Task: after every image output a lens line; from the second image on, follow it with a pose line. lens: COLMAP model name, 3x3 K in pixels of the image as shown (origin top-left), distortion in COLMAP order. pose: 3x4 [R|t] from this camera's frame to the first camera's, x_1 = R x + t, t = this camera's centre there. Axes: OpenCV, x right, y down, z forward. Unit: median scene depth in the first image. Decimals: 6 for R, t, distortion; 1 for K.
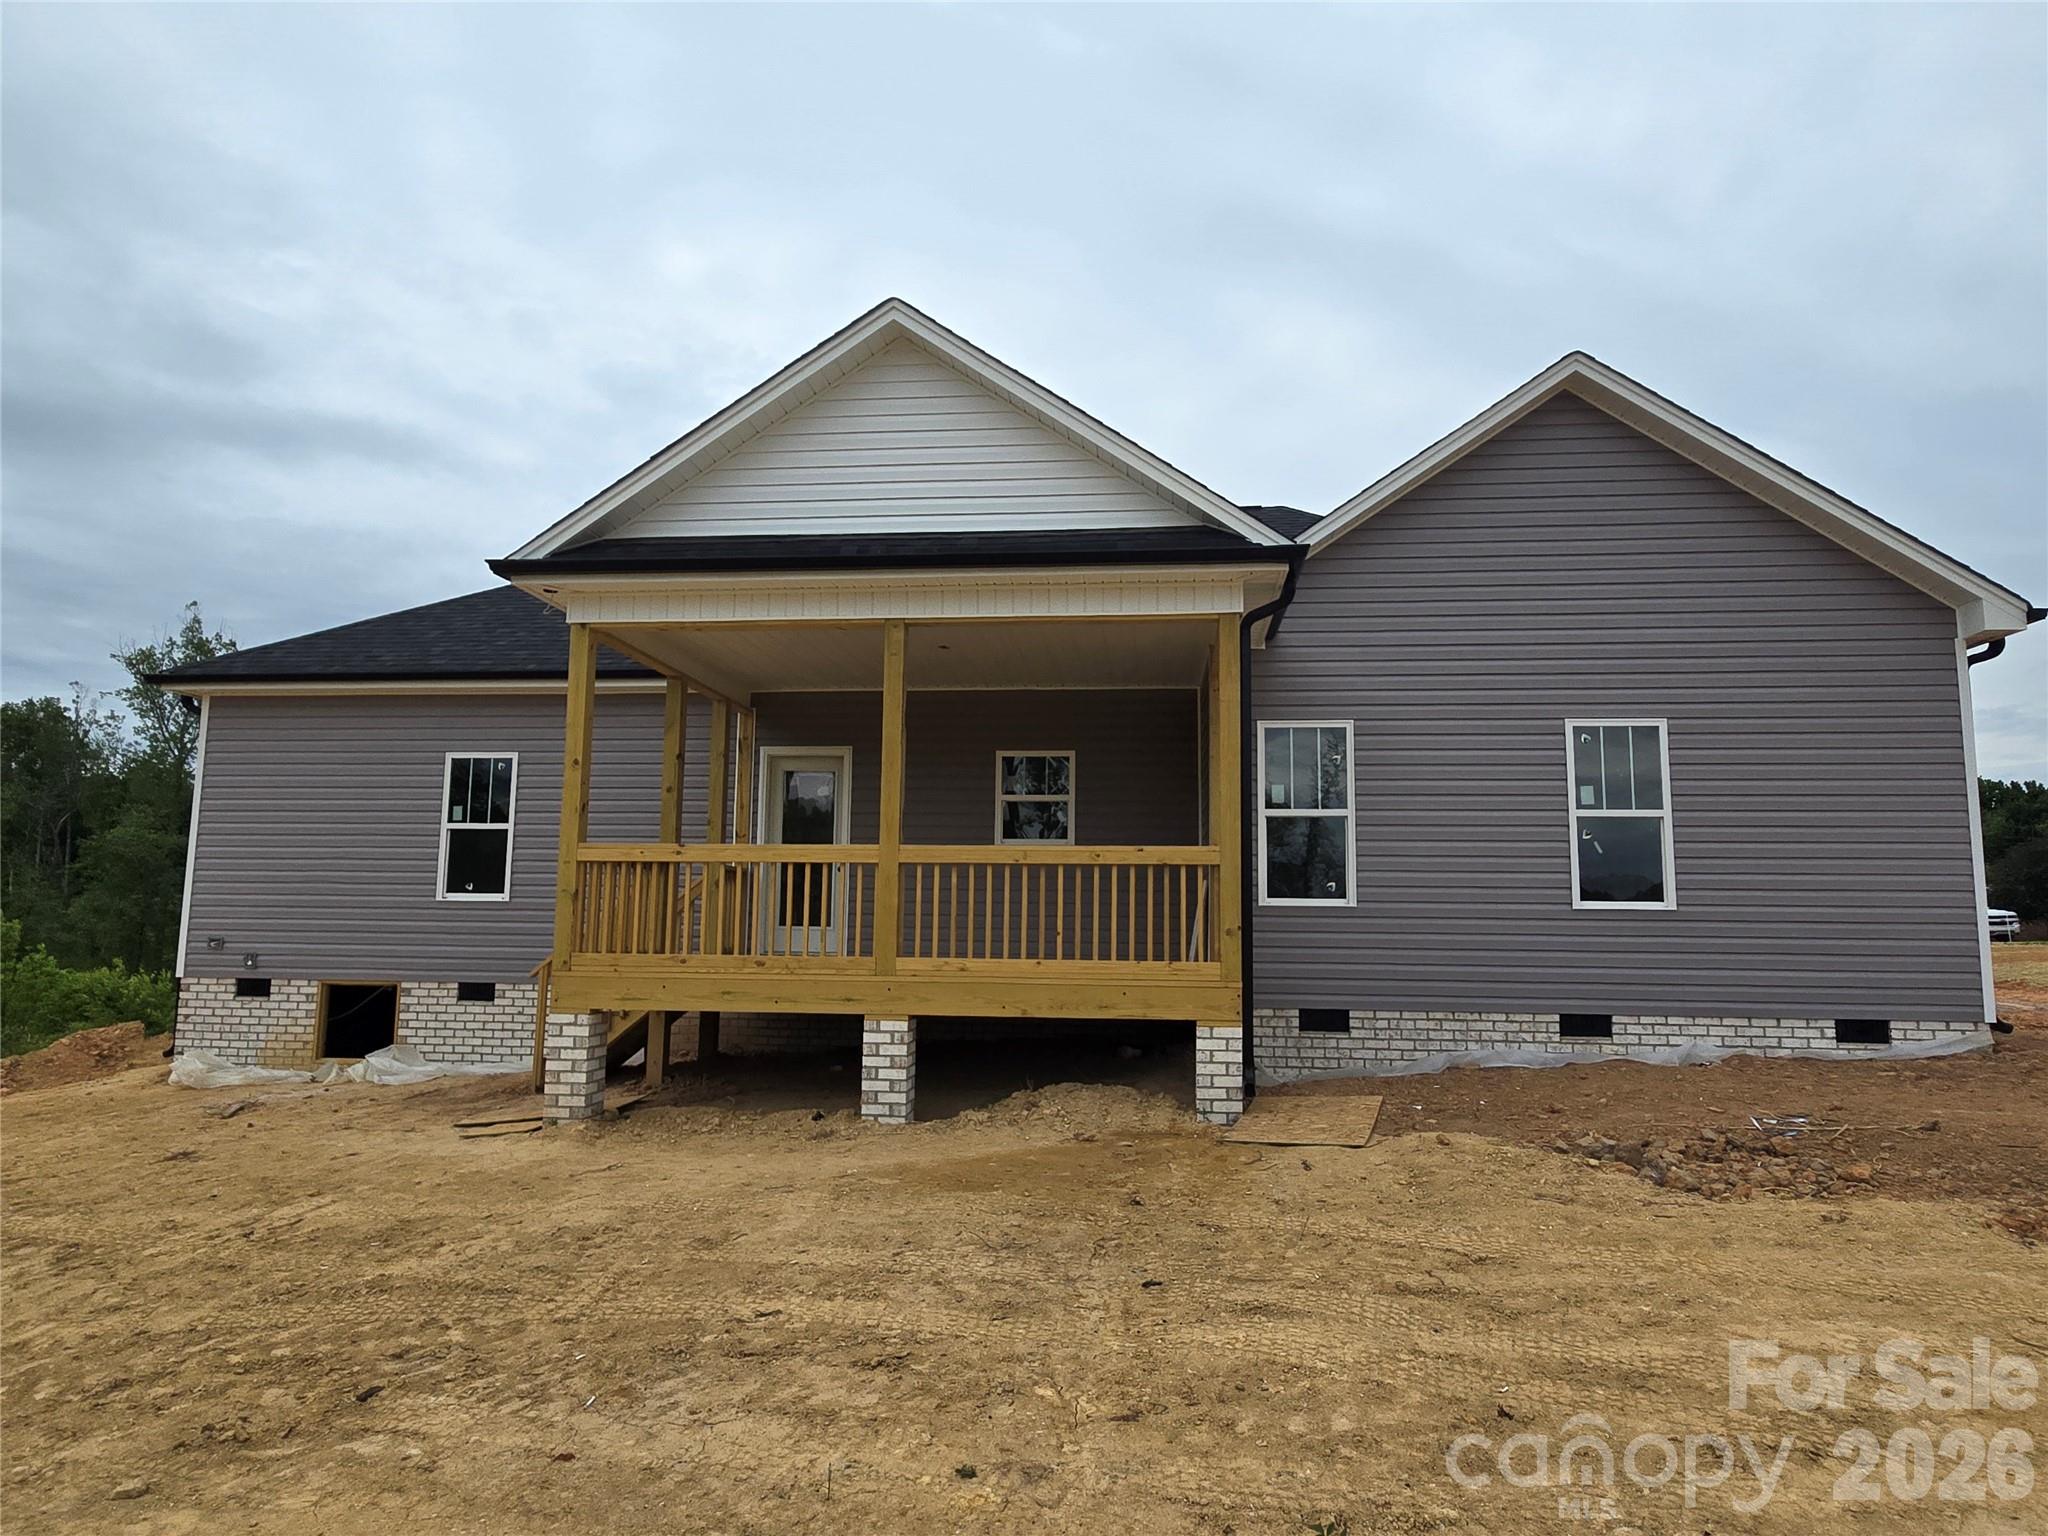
lens RADIAL K [[1180.5, 0, 1024.0], [0, 1180.5, 768.0], [0, 0, 1]] dist [-0.010869, -0.000644]
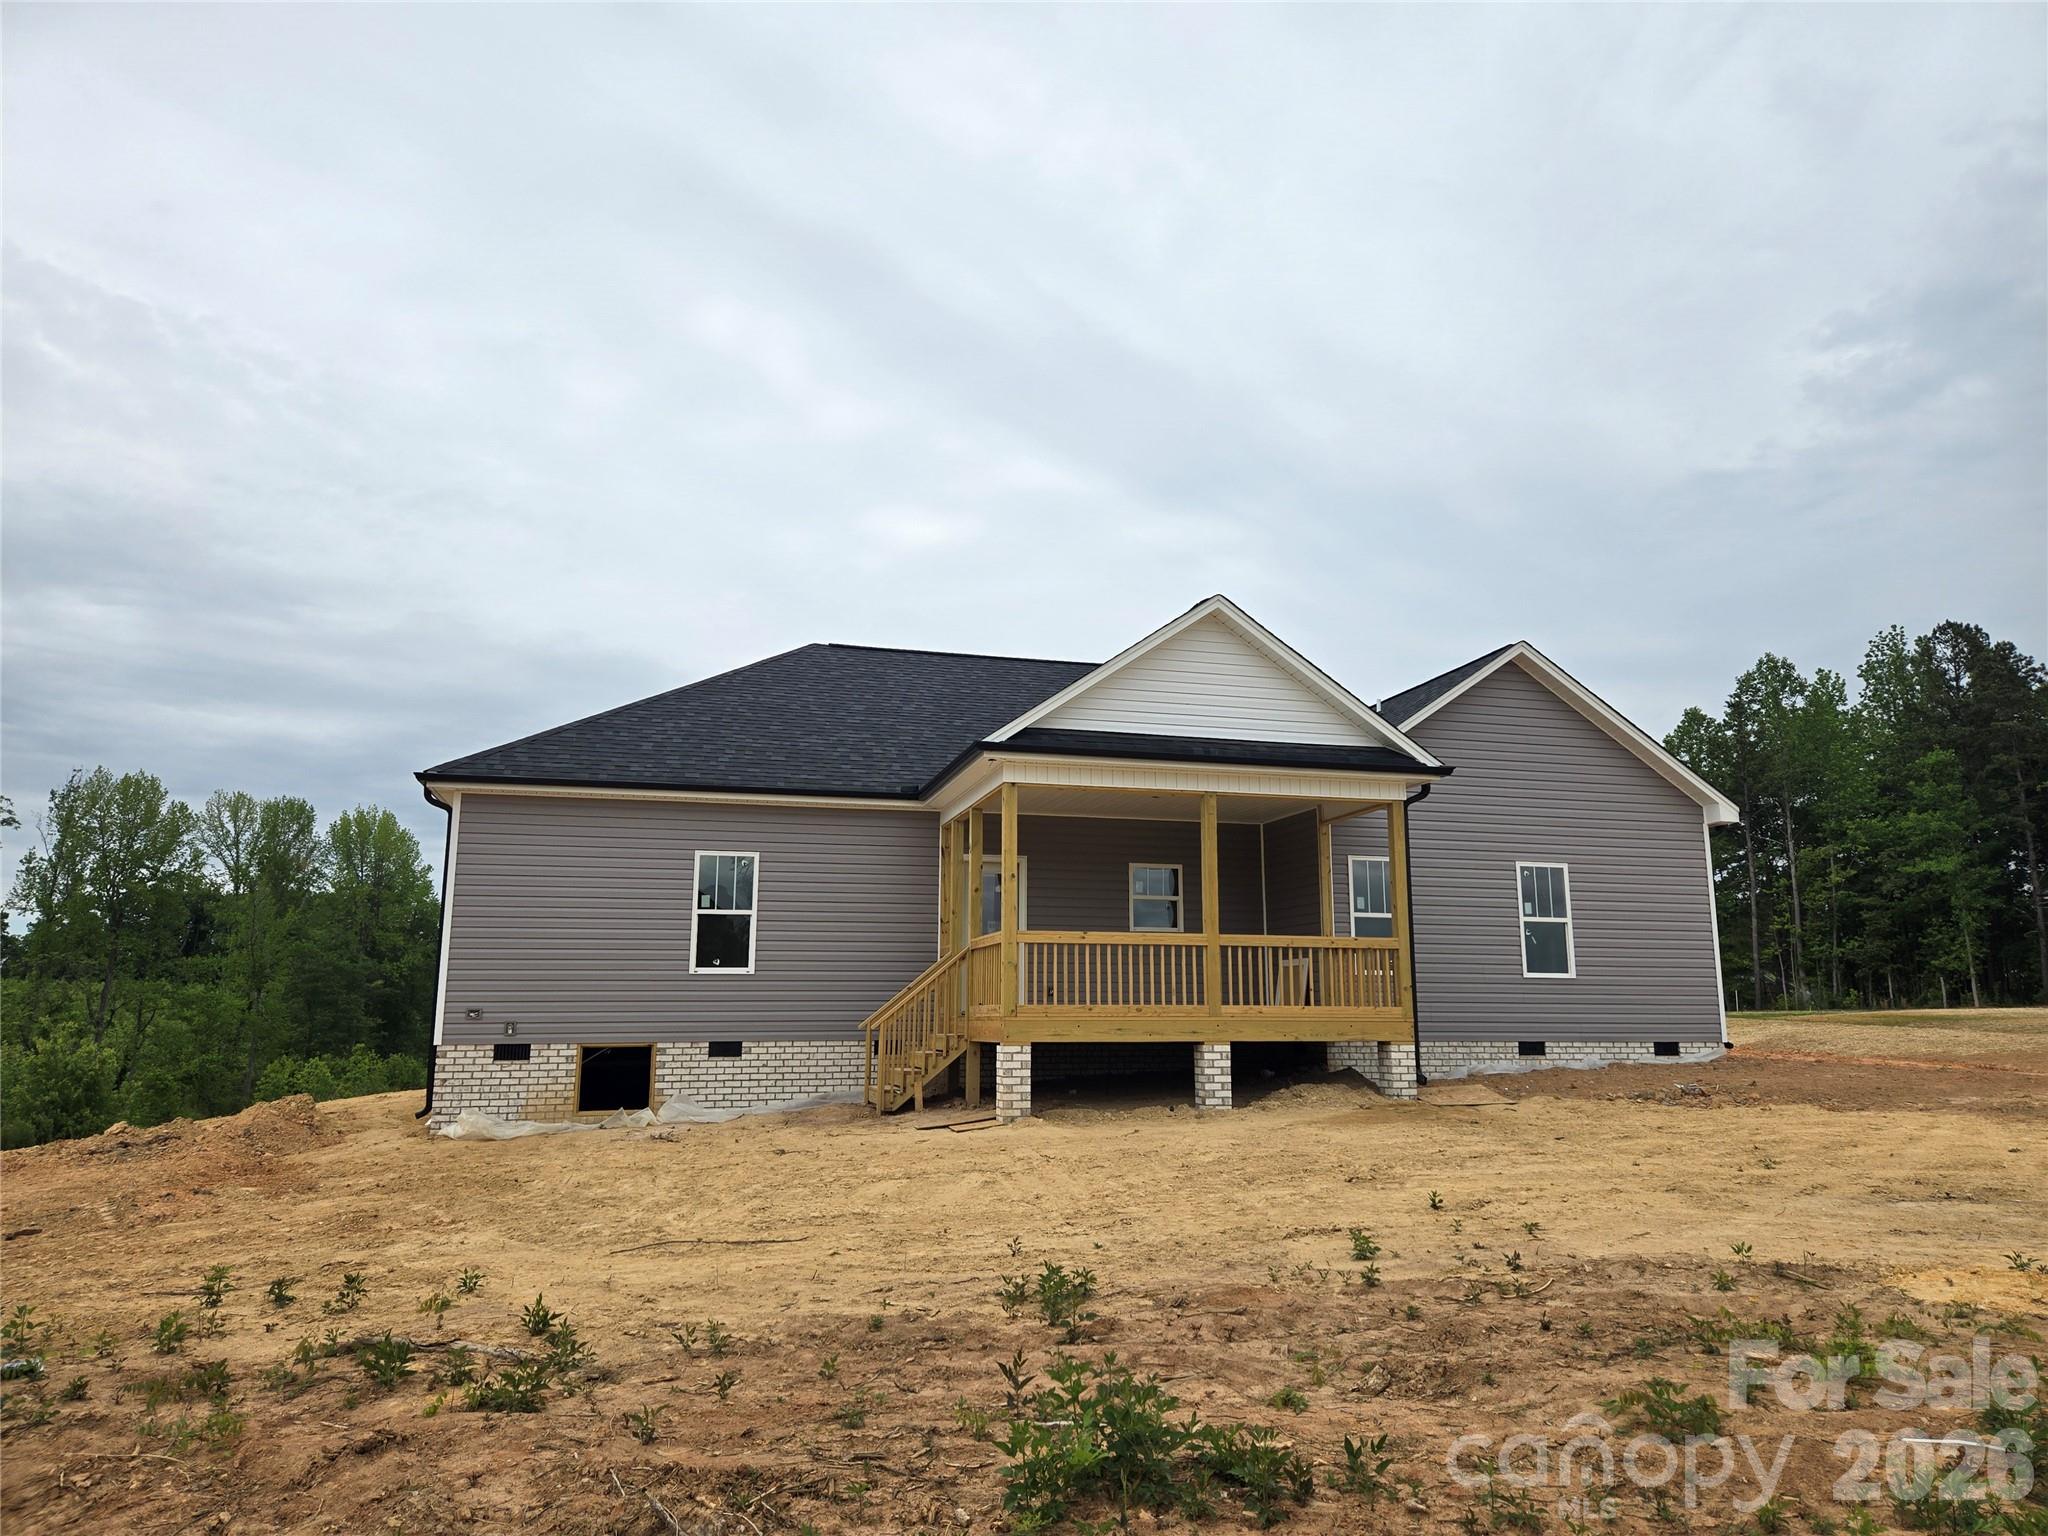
lens RADIAL K [[1285.4, 0, 1024.0], [0, 1285.4, 768.0], [0, 0, 1]] dist [0.100458, -0.159300]
pose [[0.938120, 0.053503, 0.342152, -0.828766], [-0.035186, 0.997606, -0.059525, -0.040099], [-0.344517, 0.043803, 0.937757, -0.483515]]
